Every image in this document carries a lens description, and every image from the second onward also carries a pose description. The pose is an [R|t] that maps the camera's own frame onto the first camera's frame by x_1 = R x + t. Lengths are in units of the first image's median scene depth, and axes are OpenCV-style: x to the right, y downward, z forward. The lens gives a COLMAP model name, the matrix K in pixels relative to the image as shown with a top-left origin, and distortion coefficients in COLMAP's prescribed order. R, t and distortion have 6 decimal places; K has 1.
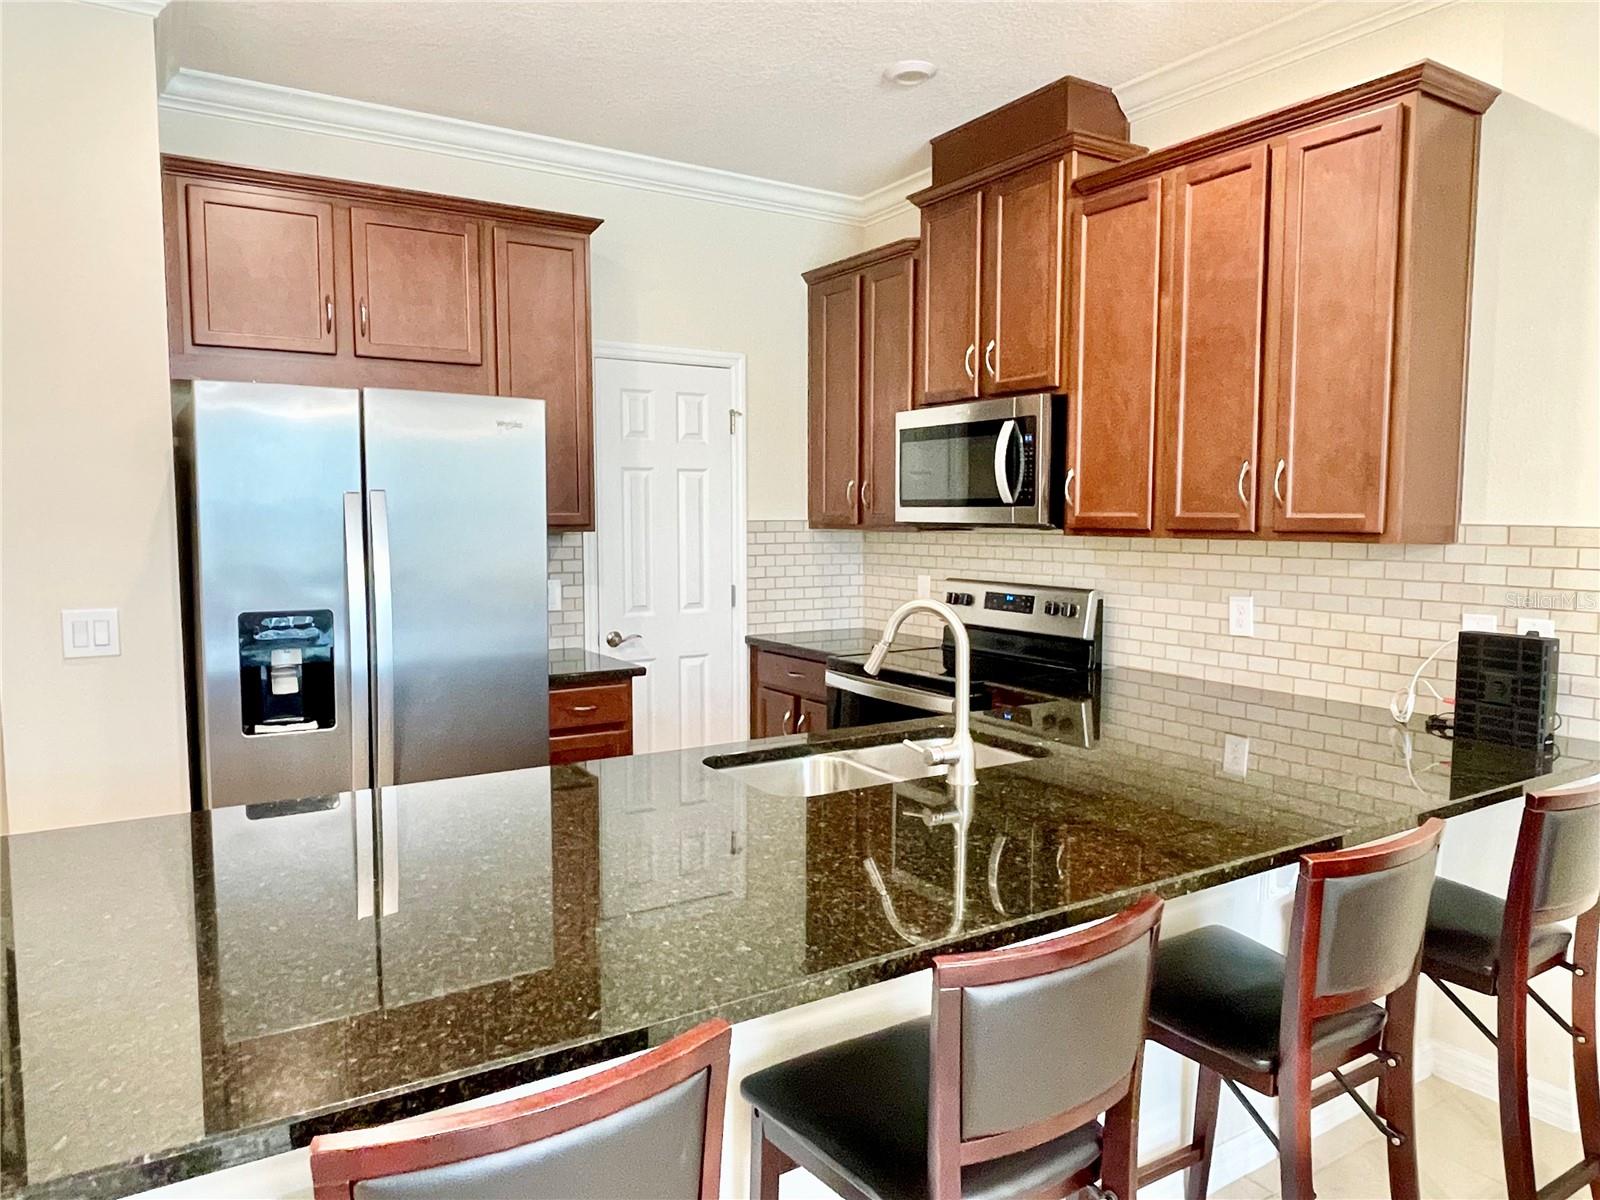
lens RADIAL K [[1047.7, 0, 800.0], [0, 1047.7, 600.0], [0, 0, 1]] dist [-0.000589, -0.037292]
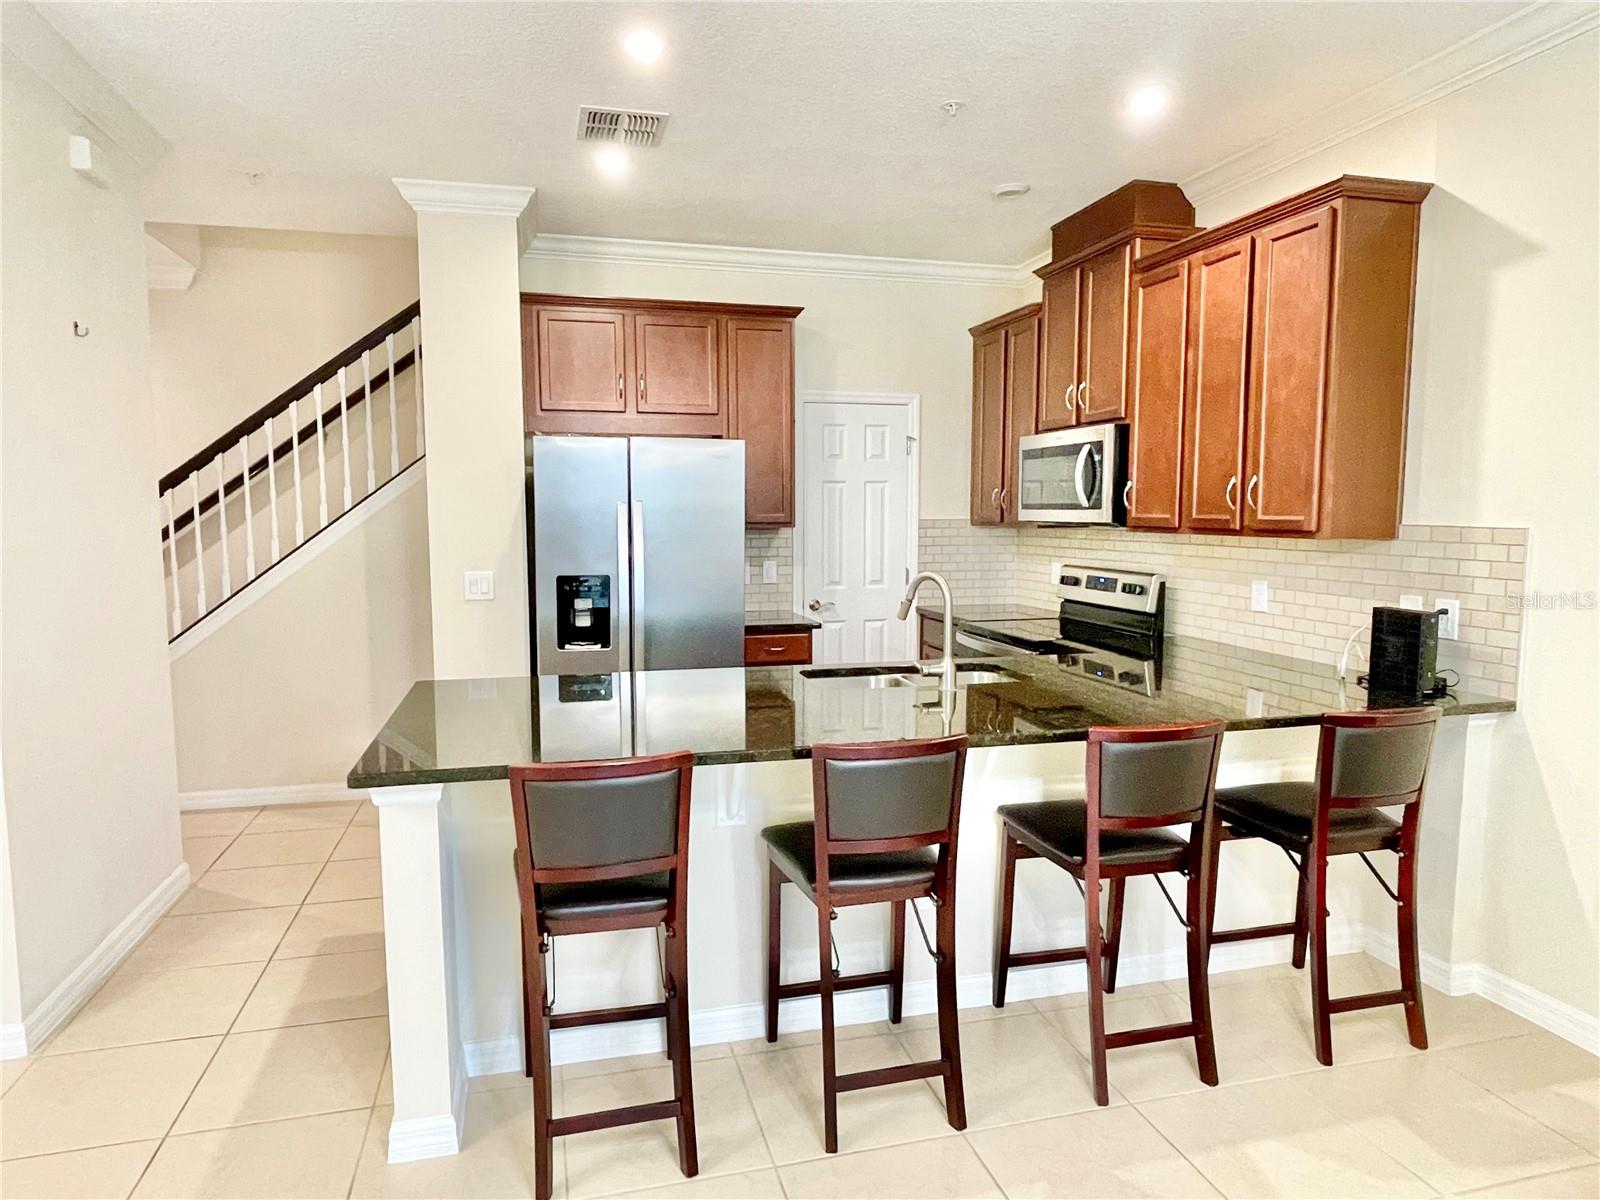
lens RADIAL K [[947.6, 0, 800.0], [0, 947.6, 600.0], [0, 0, 1]] dist [-0.003403, -0.047096]
pose [[0.954350, 0.026052, -0.297554, 0.217064], [-0.022461, 0.999628, 0.015480, 0.014352], [0.297846, -0.008090, 0.954580, -0.249989]]
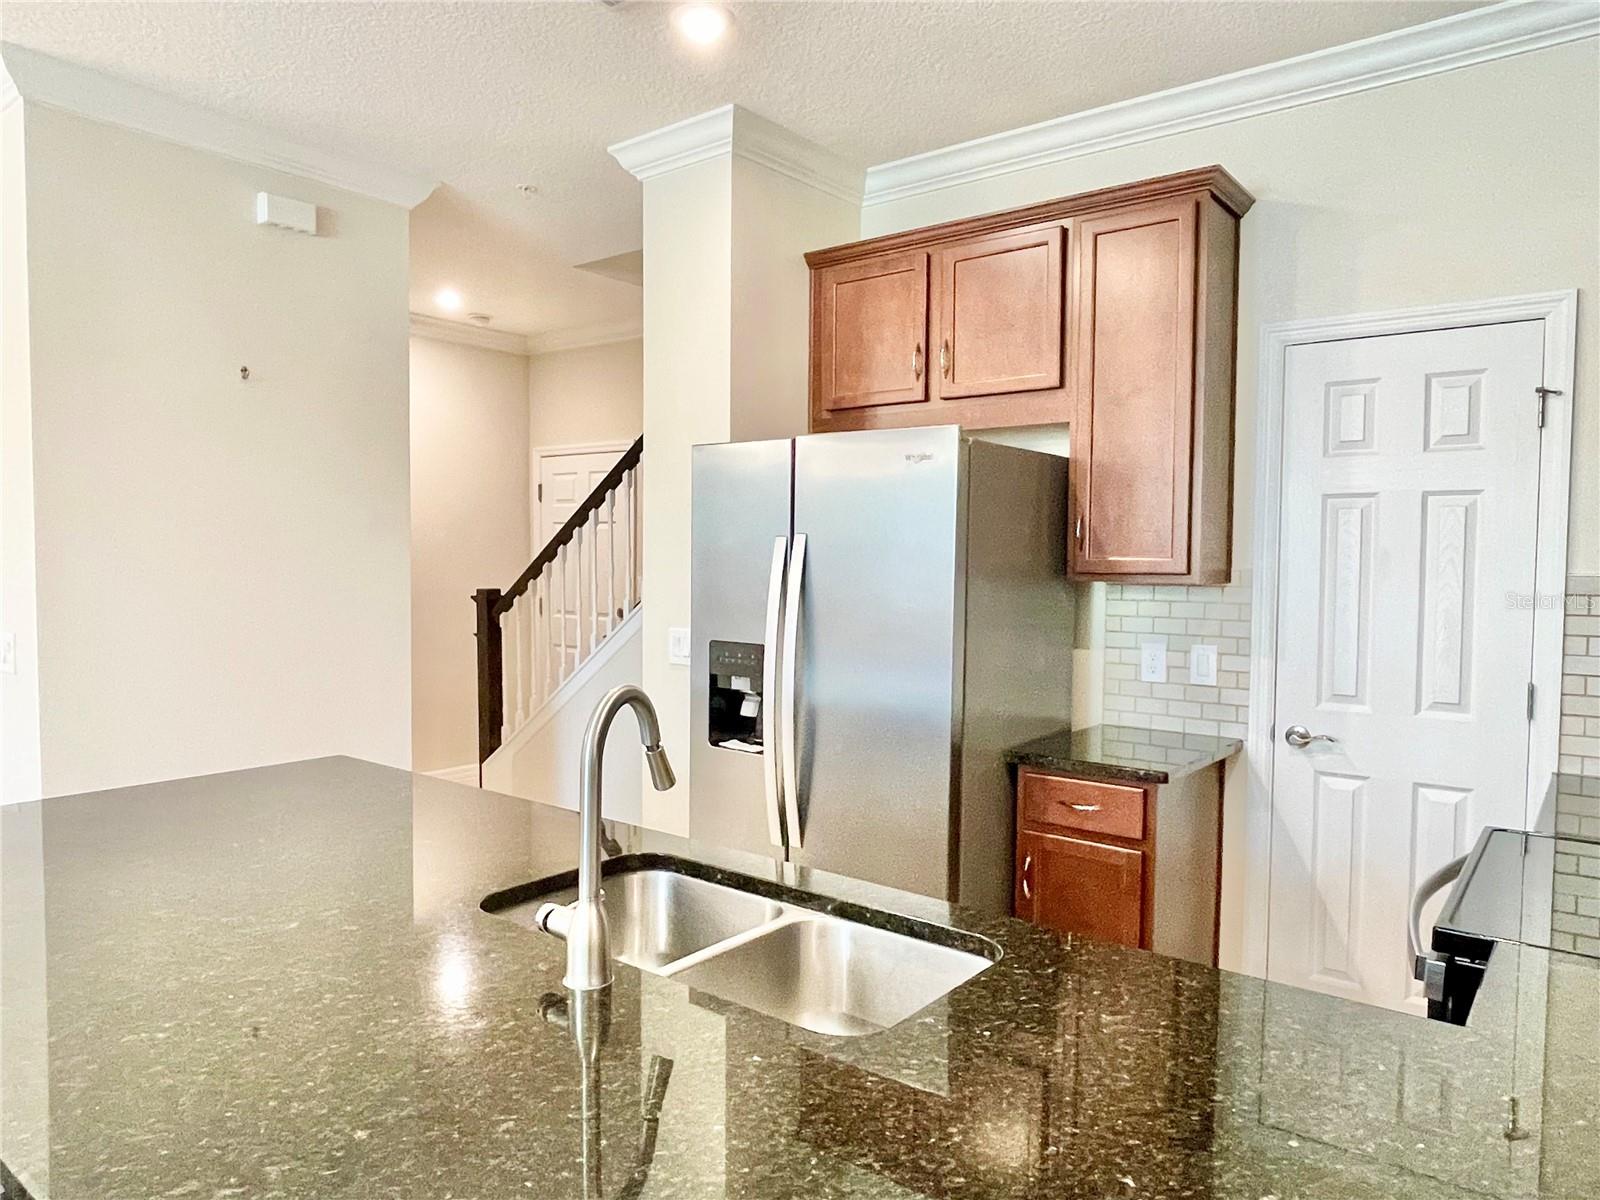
lens RADIAL K [[1047.7, 0, 800.0], [0, 1047.7, 600.0], [0, 0, 1]] dist [-0.000589, -0.037292]
pose [[0.326477, 0.041314, -0.944302, 0.462188], [-0.082879, 0.996448, 0.014941, -0.046018], [0.941564, 0.073385, 0.328741, 0.544523]]
